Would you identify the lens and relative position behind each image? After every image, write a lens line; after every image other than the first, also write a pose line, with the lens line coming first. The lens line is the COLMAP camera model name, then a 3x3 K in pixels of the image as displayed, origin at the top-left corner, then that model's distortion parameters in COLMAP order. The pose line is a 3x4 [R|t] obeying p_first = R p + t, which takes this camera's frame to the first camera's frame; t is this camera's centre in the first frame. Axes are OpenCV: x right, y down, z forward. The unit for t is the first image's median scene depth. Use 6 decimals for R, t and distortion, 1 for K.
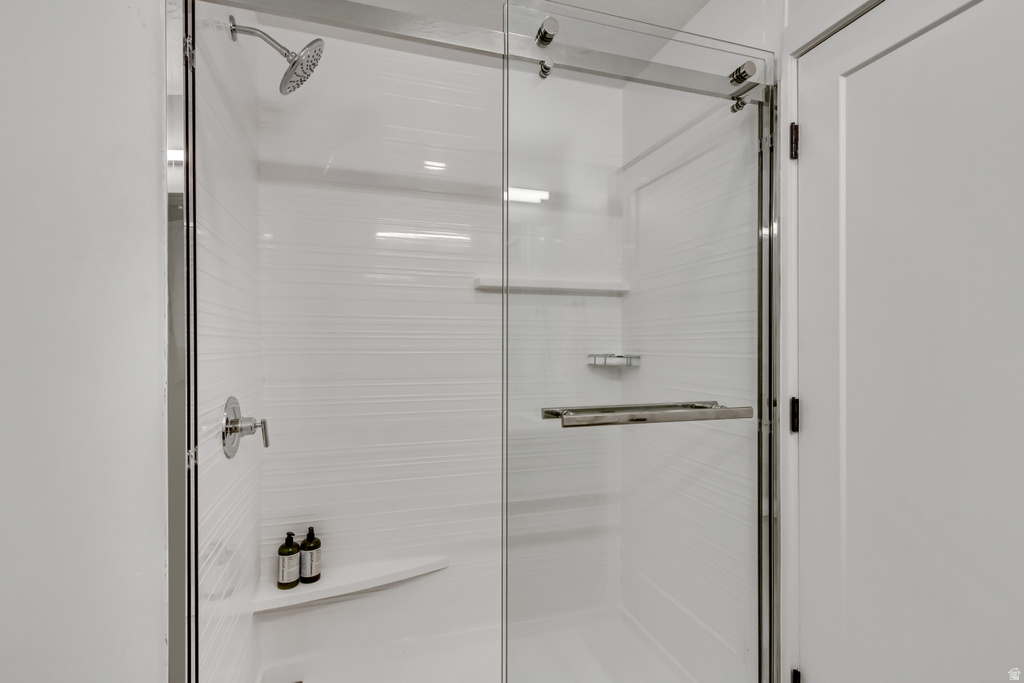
lens RADIAL K [[495.4, 0, 514.1], [0, 495.4, 334.5], [0, 0, 1]] dist [0.010334, -0.002690]
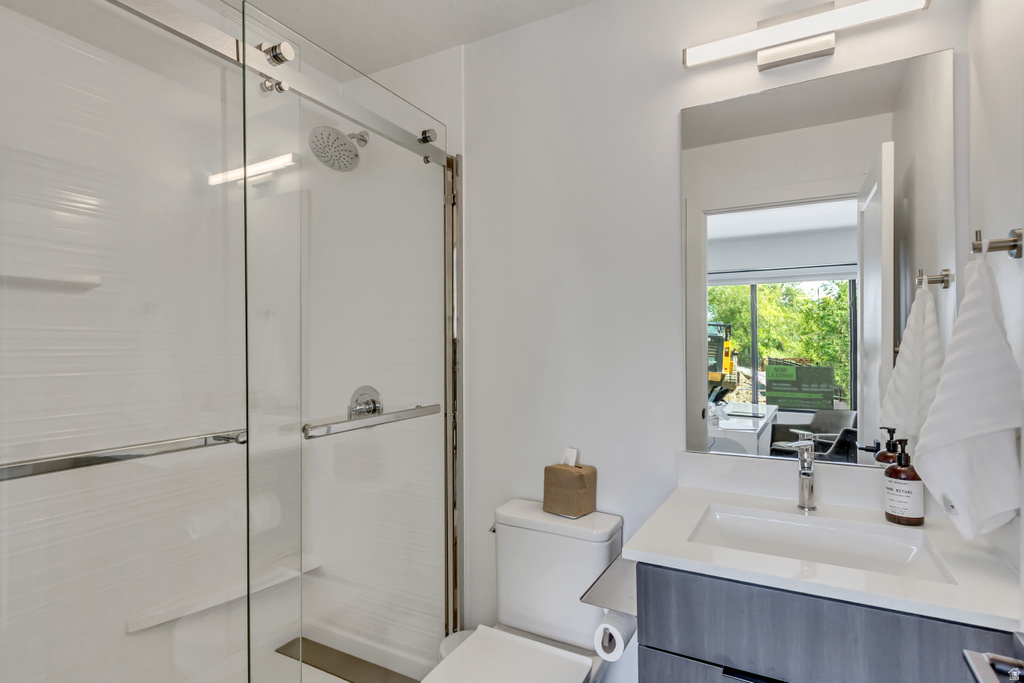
lens RADIAL K [[516.2, 0, 513.1], [0, 516.2, 336.1], [0, 0, 1]] dist [-0.007088, -0.000622]
pose [[0.729029, 0.000071, 0.684483, -0.273799], [0.014592, 0.999771, -0.015645, -0.001932], [-0.684327, 0.021394, 0.728861, -0.079460]]
